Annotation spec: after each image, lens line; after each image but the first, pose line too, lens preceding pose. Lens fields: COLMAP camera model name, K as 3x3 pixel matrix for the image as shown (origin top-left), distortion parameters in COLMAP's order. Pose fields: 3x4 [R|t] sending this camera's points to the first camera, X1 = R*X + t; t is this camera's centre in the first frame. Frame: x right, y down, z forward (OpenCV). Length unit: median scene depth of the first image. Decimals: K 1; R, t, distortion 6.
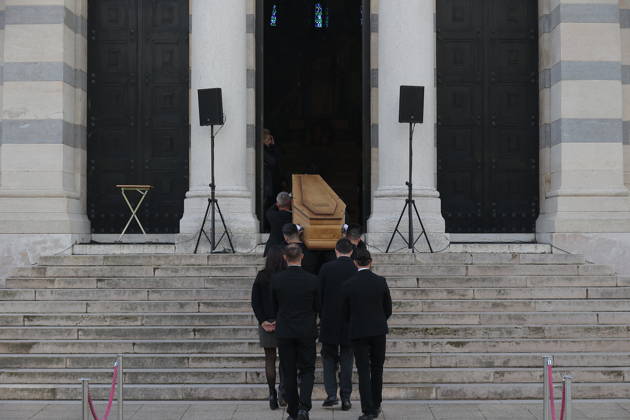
lens RADIAL K [[1485.3, 0, 315.0], [0, 1485.3, 210.0], [0, 0, 1]] dist [-0.003591, -0.585632]
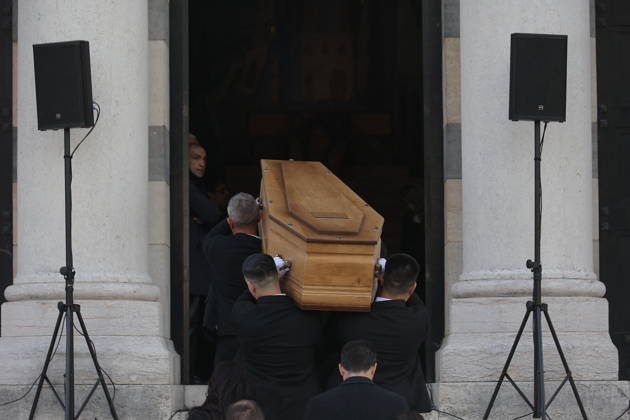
lens RADIAL K [[1872.7, 0, 315.0], [0, 1872.7, 210.0], [0, 0, 1]] dist [0.065892, 0.327519]
pose [[0.999527, -0.005123, 0.030321, -0.015116], [0.006007, 0.999558, -0.029132, -0.018052], [-0.030158, 0.029301, 0.999116, 0.467148]]
